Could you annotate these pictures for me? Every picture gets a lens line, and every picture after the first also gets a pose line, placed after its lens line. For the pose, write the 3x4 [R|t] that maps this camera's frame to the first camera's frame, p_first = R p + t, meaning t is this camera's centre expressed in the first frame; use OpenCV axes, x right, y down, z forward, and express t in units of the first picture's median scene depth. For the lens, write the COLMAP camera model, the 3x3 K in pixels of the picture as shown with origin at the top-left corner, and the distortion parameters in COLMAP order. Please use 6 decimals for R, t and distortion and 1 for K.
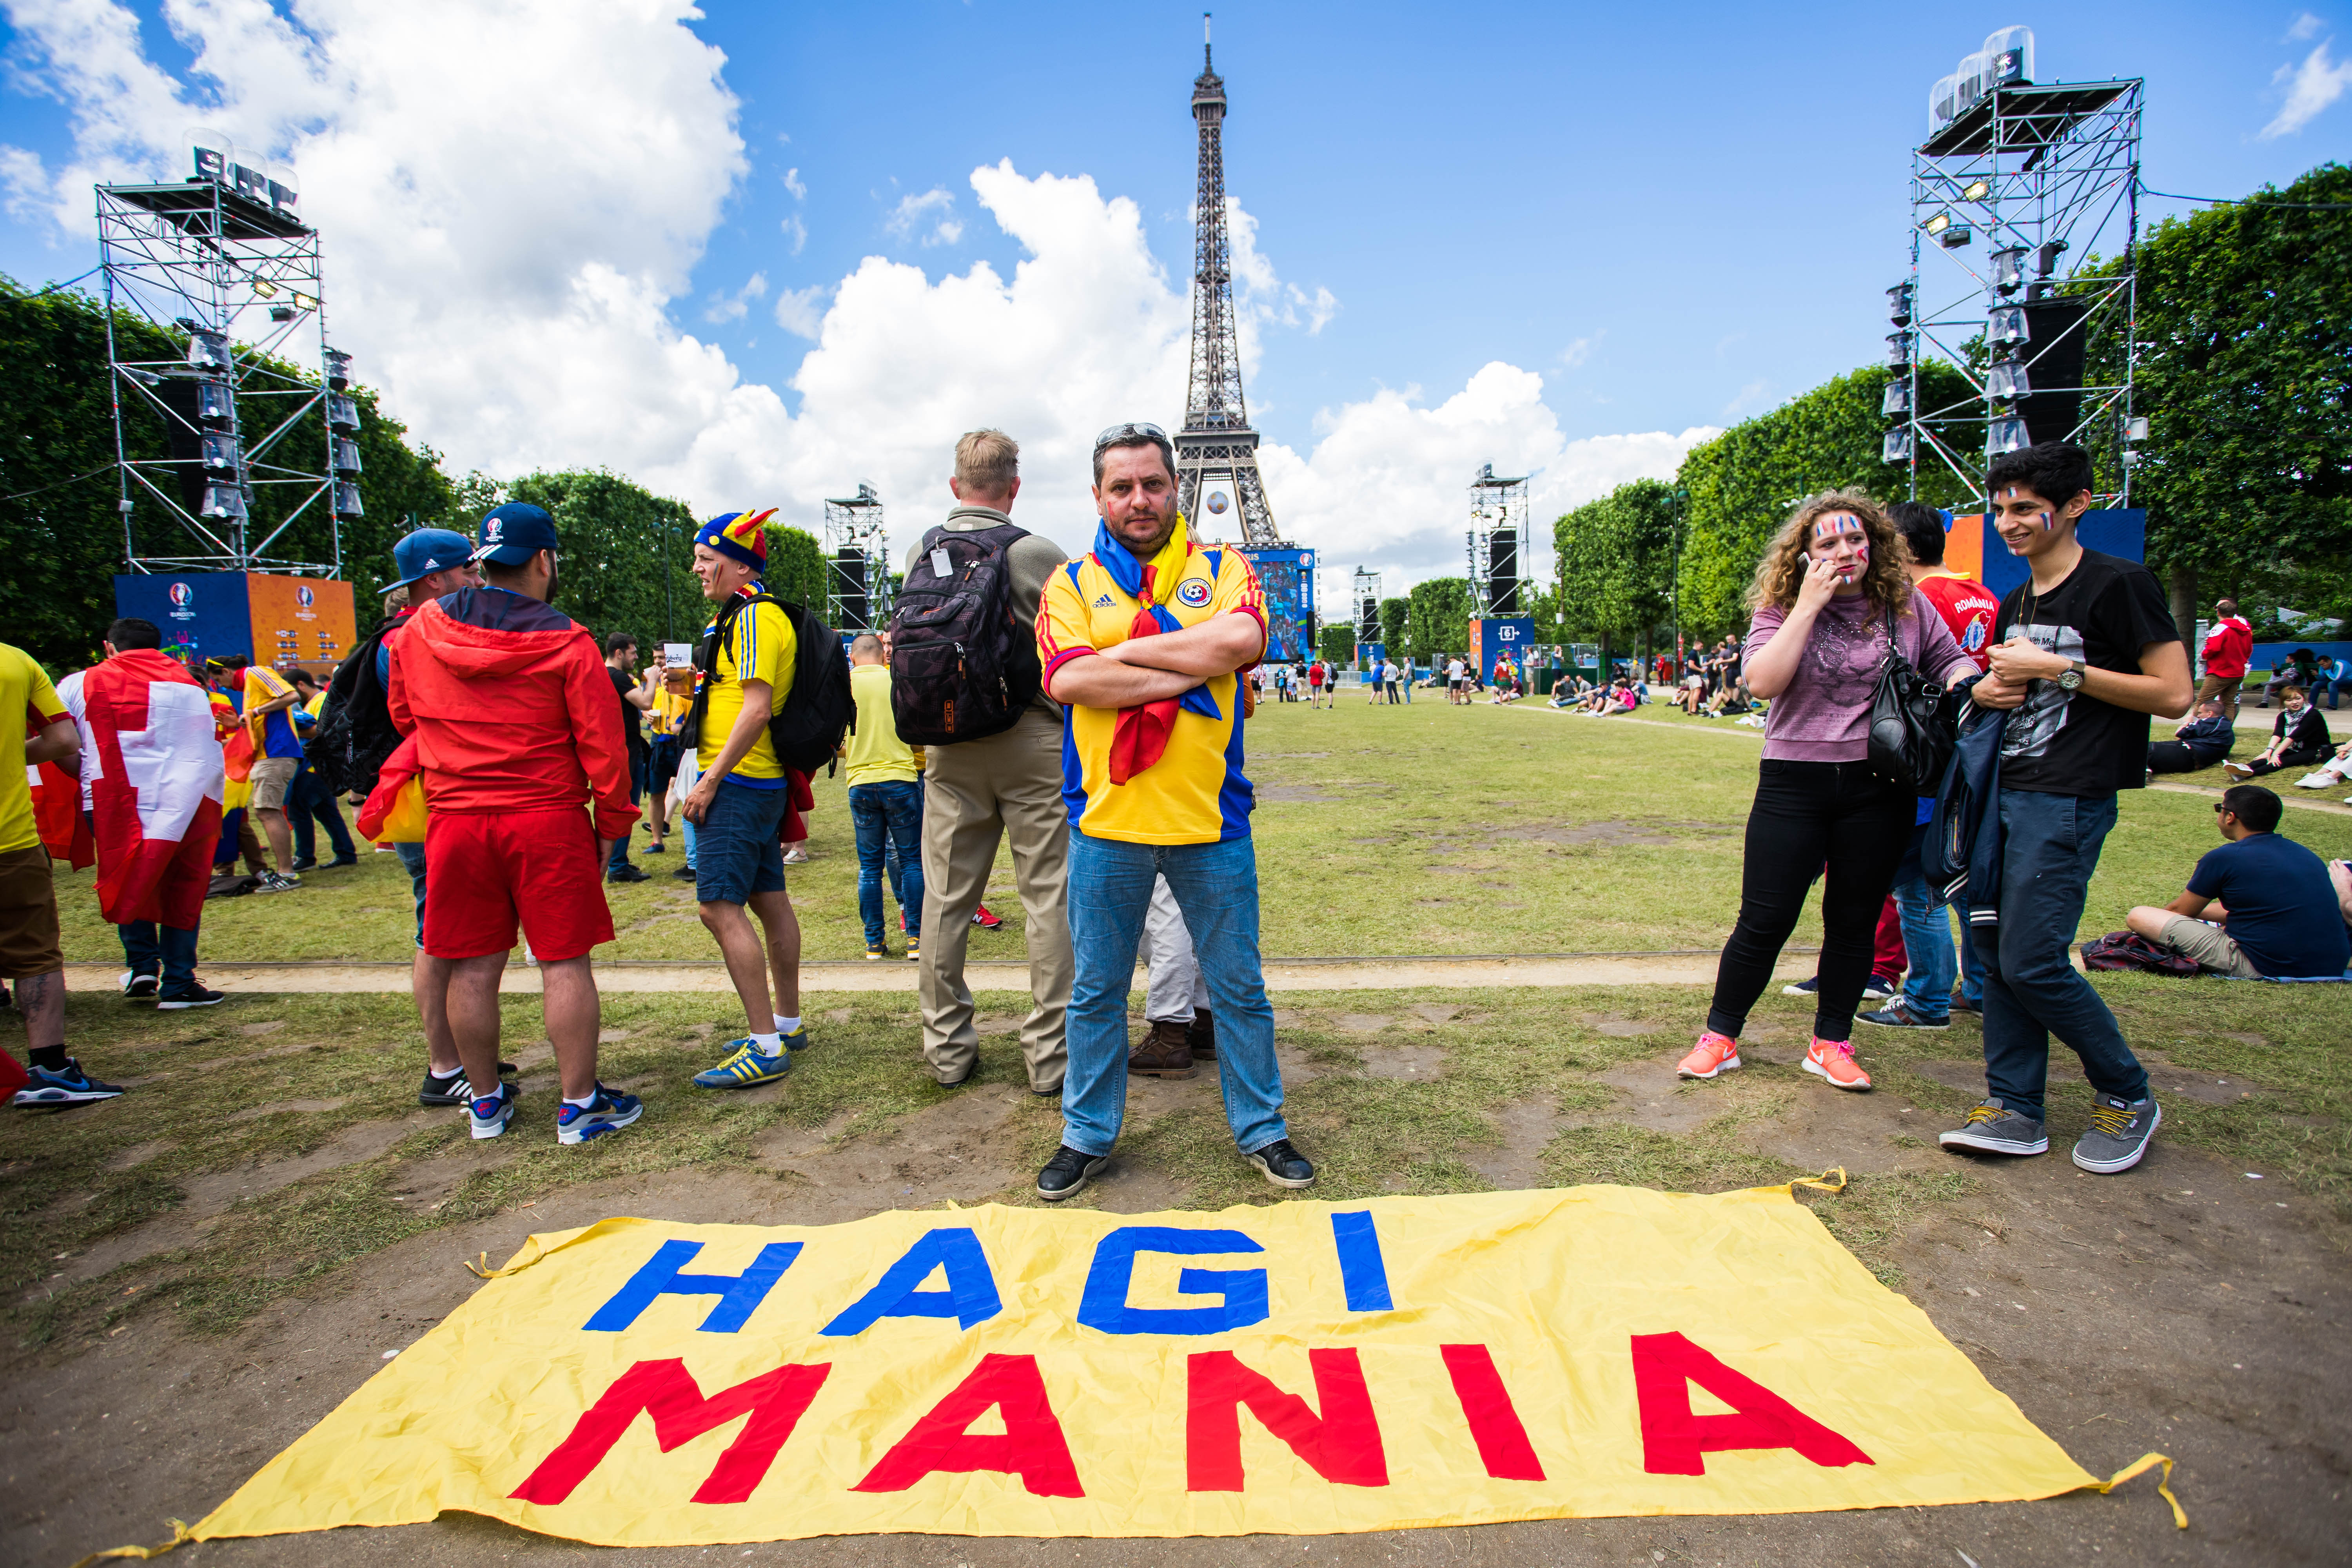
lens RADIAL K [[1178.3, 0, 1166.9], [0, 1178.3, 774.5], [0, 0, 1]] dist [-0.055988, 0.023576]
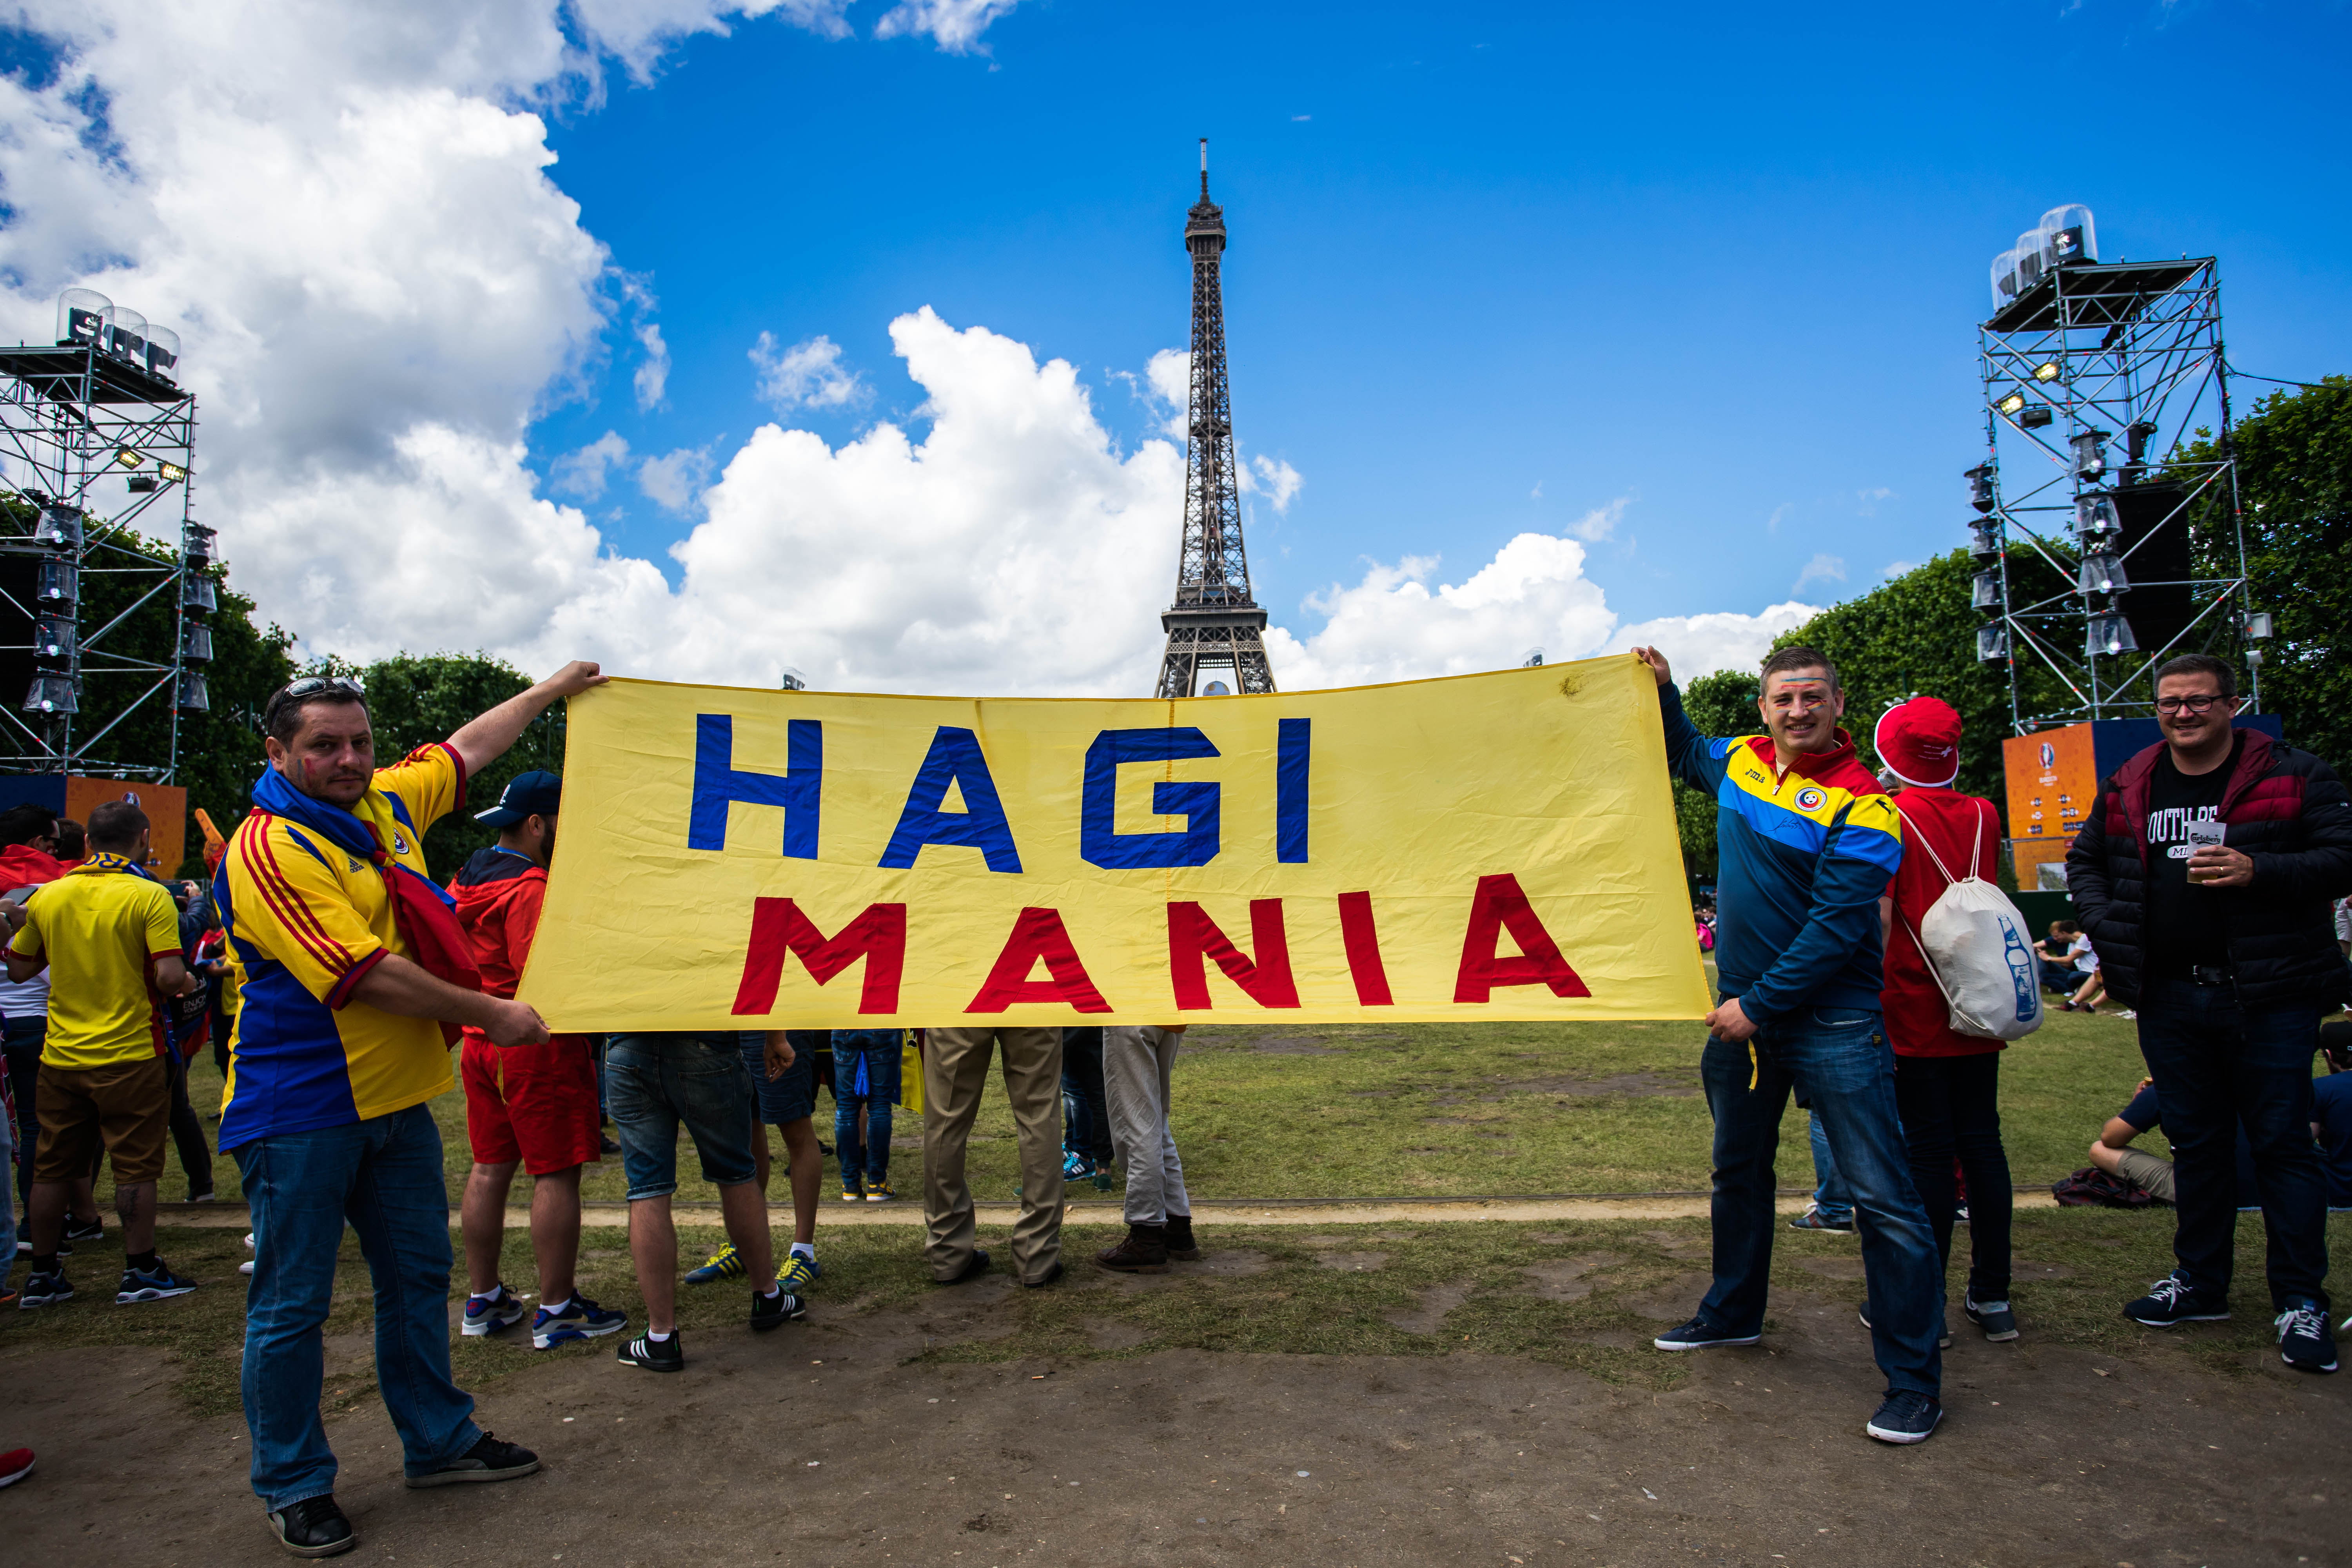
lens RADIAL K [[1492.7, 0, 1167.7], [0, 1492.7, 770.5], [0, 0, 1]] dist [-0.043522, 0.014082]
pose [[0.999946, 0.004974, 0.009120, 0.002131], [-0.003325, 0.984973, -0.172678, 0.006701], [-0.009841, 0.172639, 0.984936, -0.130436]]
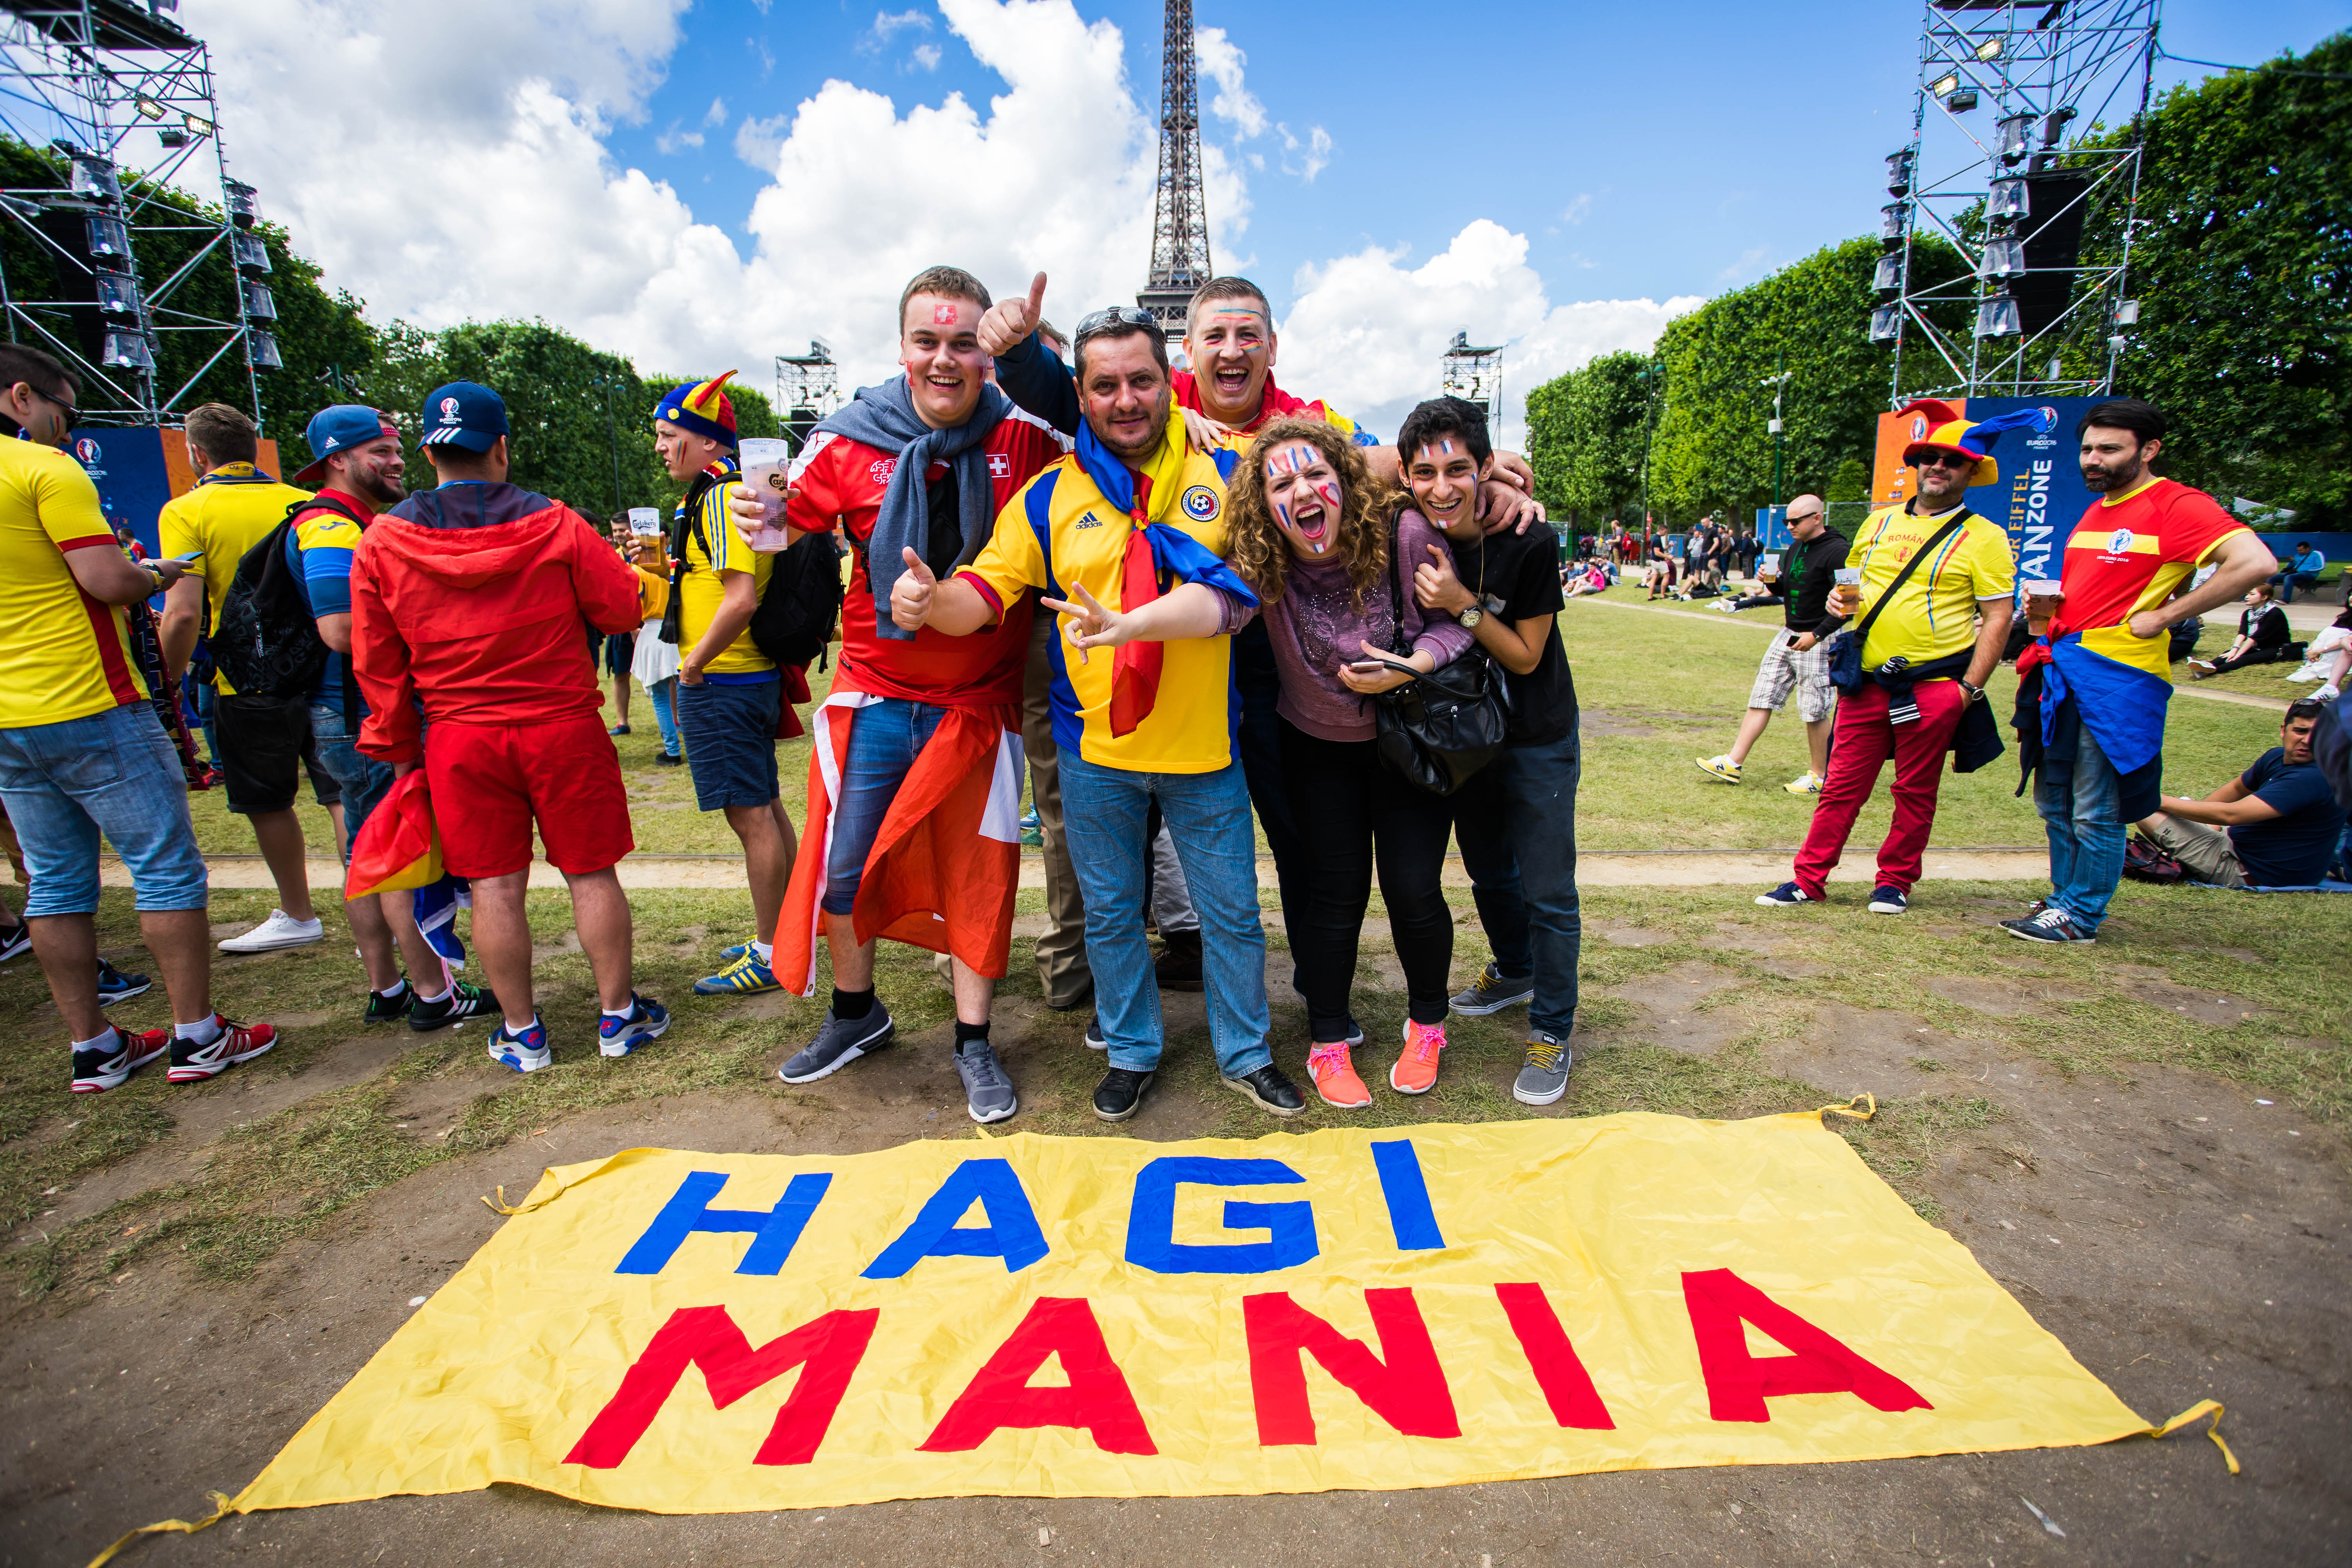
lens RADIAL K [[1178.3, 0, 1167.4], [0, 1178.3, 784.4], [0, 0, 1]] dist [-0.055988, 0.023576]
pose [[0.999319, 0.006814, 0.036276, -0.013600], [-0.011002, 0.993124, 0.116551, -0.007807], [-0.035232, -0.116871, 0.992522, 0.011007]]
